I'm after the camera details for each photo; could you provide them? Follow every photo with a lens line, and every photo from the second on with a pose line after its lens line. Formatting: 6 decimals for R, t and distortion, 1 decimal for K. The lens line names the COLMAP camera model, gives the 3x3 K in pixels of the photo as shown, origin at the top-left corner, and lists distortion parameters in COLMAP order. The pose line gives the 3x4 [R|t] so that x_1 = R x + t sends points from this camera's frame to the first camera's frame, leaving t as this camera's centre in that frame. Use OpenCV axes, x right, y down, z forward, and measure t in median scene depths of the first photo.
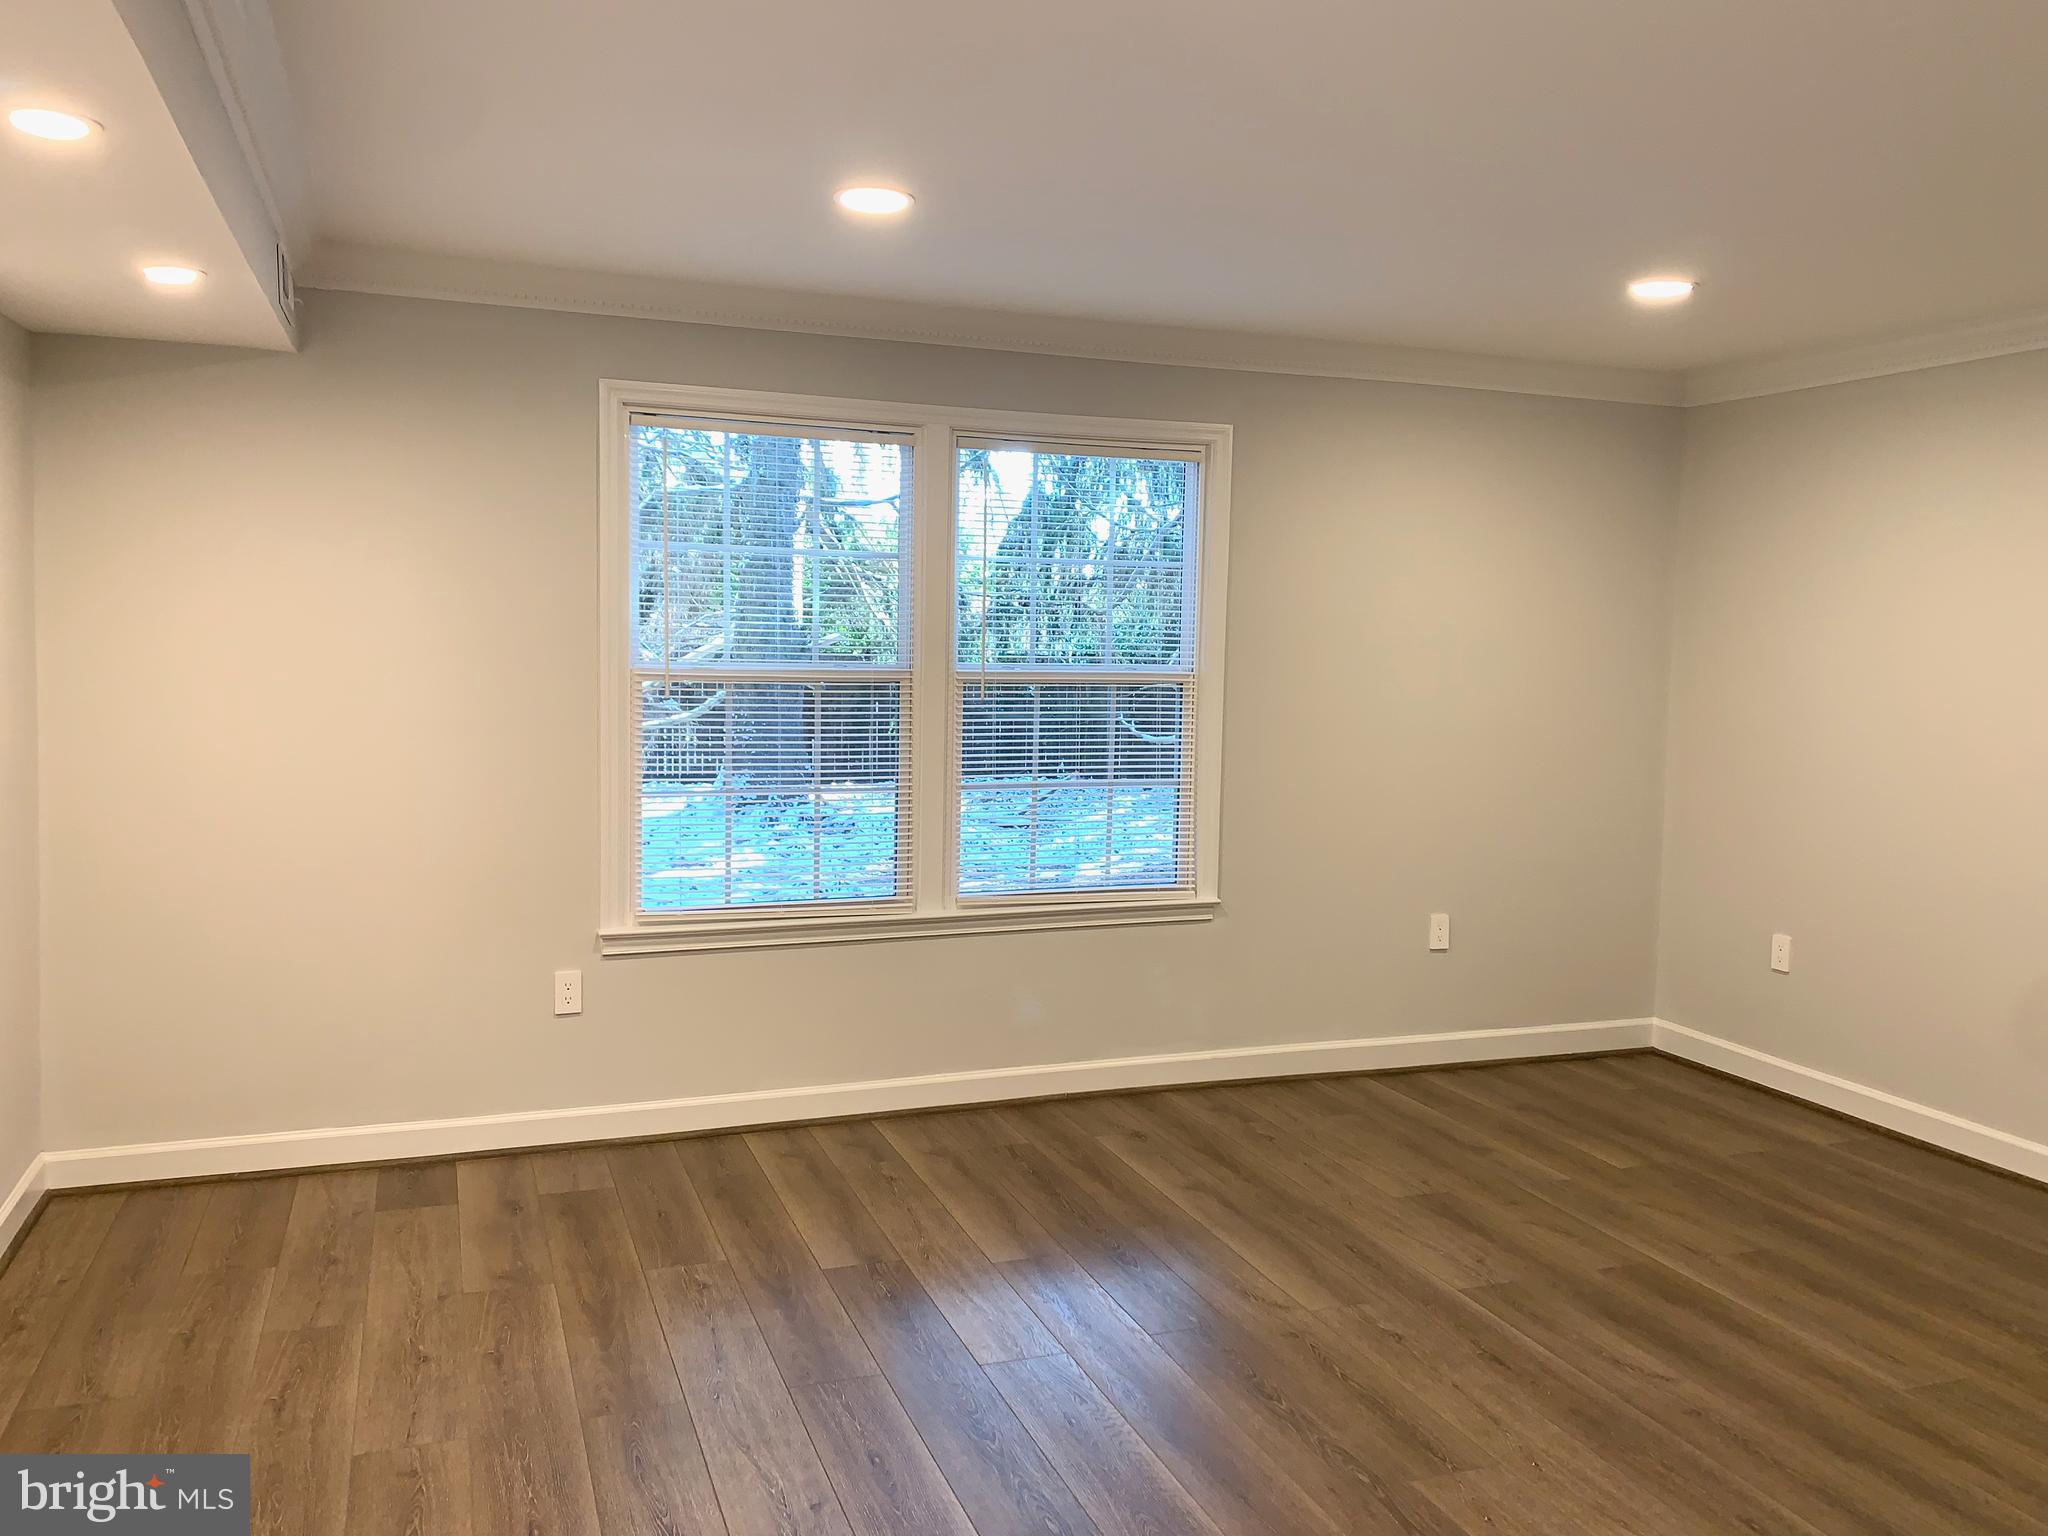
lens RADIAL K [[1569.7, 0, 1034.2], [0, 1569.7, 742.0], [0, 0, 1]] dist [0.058601, -0.048857]
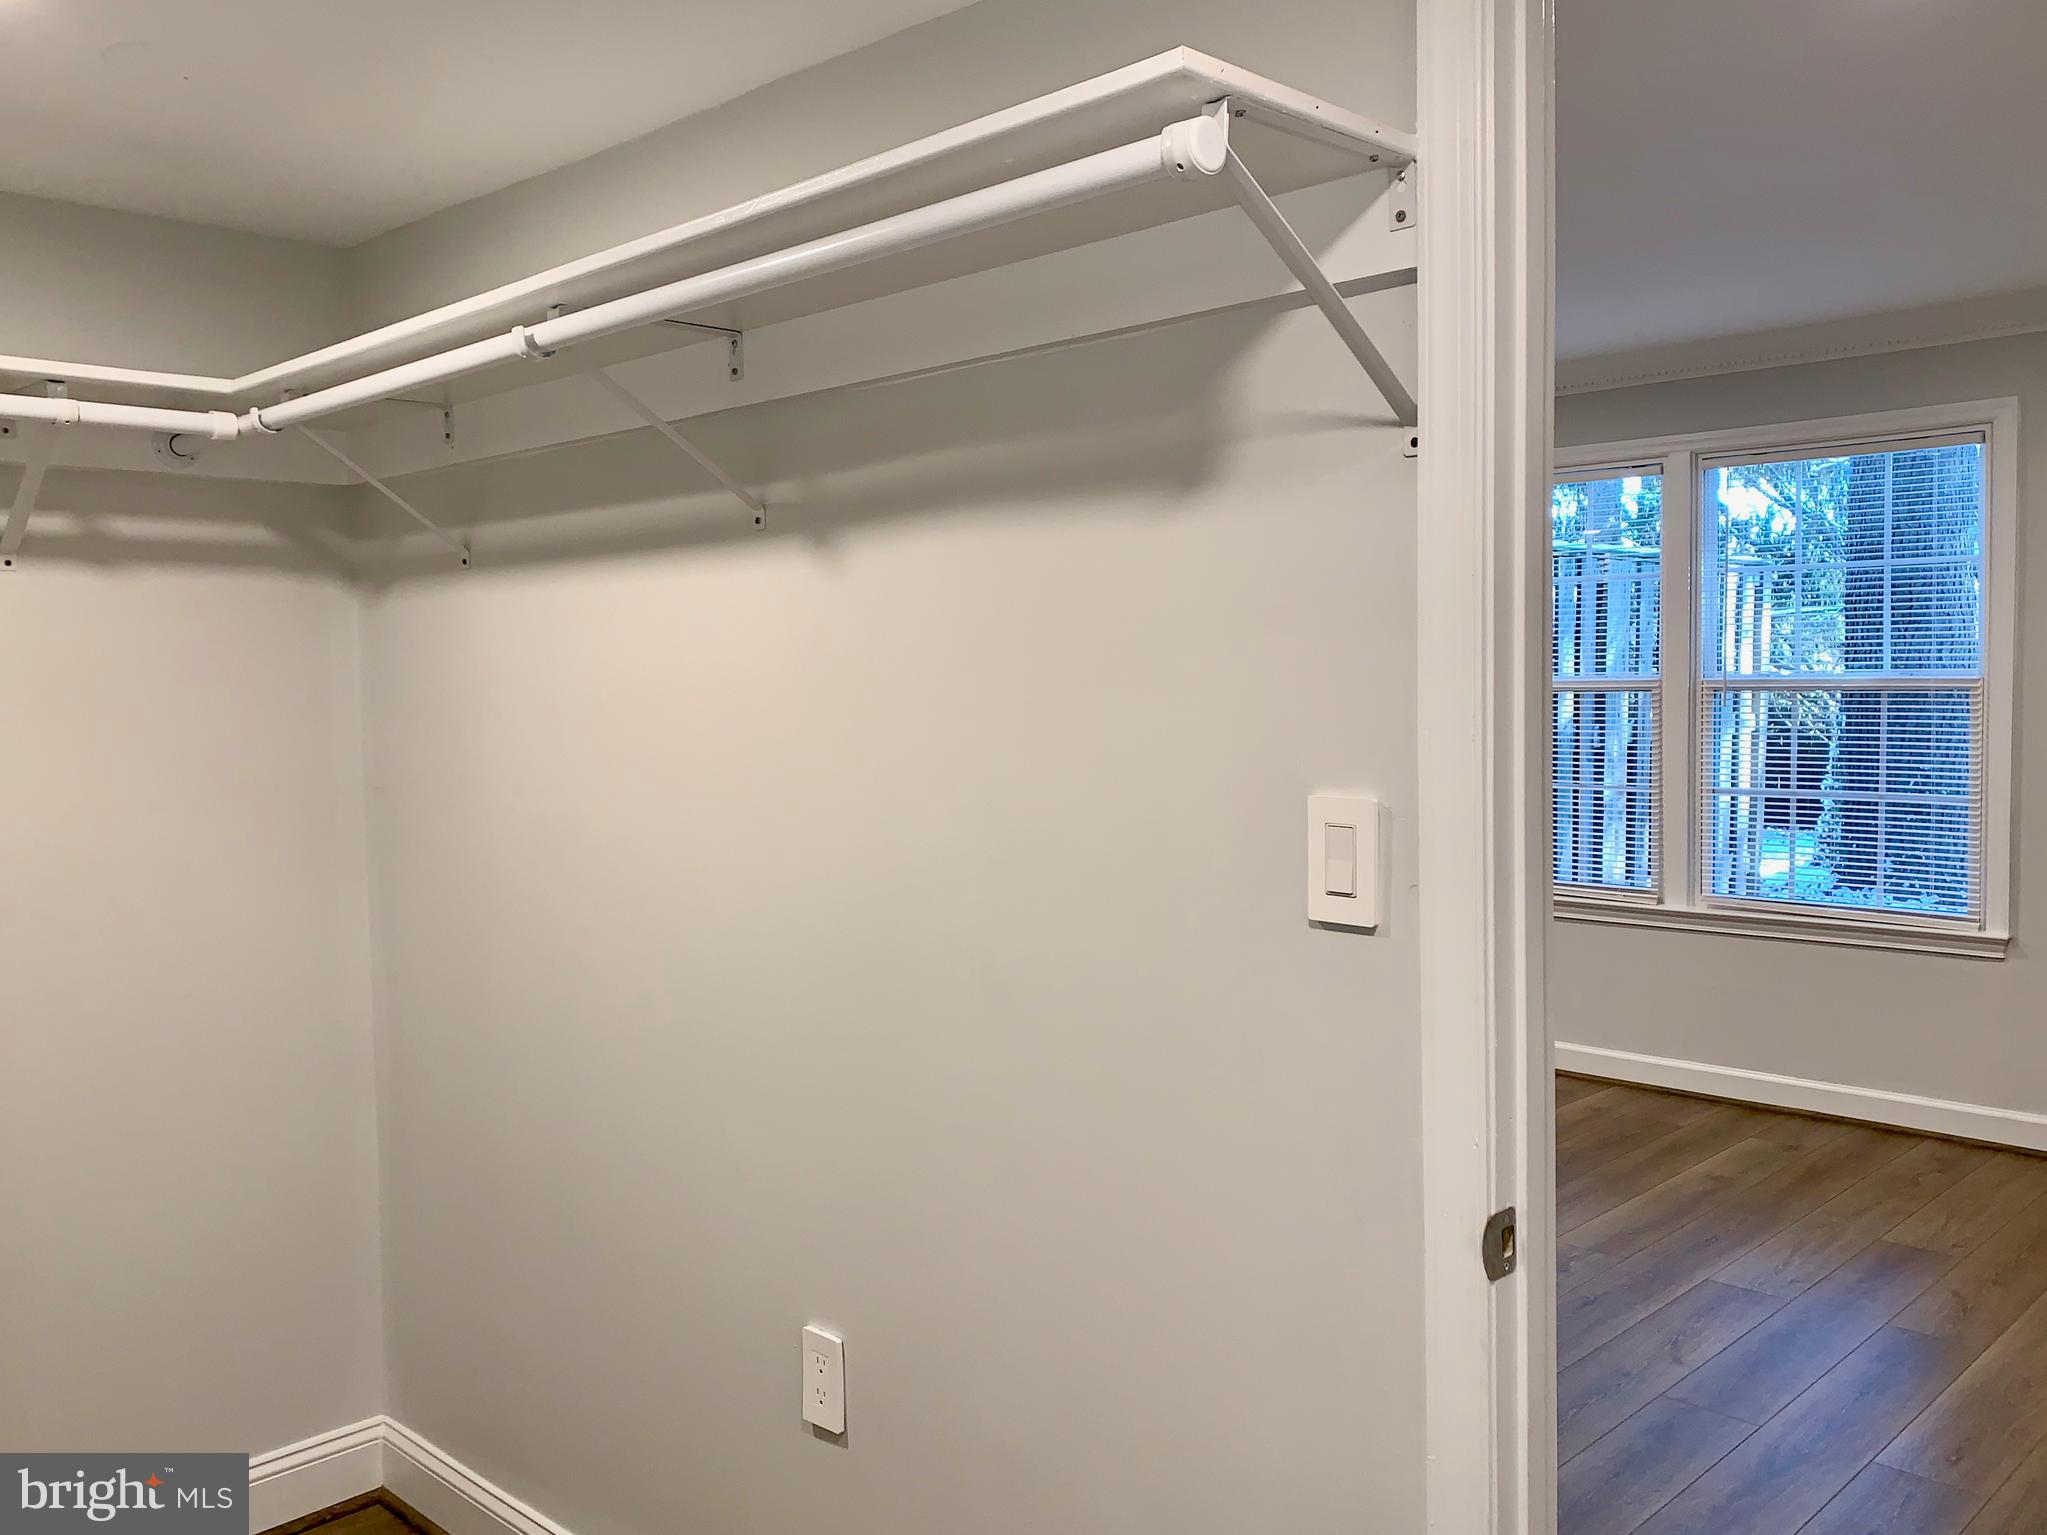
lens RADIAL K [[1568.9, 0, 1033.7], [0, 1568.9, 741.5], [0, 0, 1]] dist [0.058601, -0.048857]
pose [[0.416779, 0.002063, -0.909005, 0.790397], [-0.051336, 0.998455, -0.021271, 0.044680], [0.907557, 0.055531, 0.416241, 0.155232]]
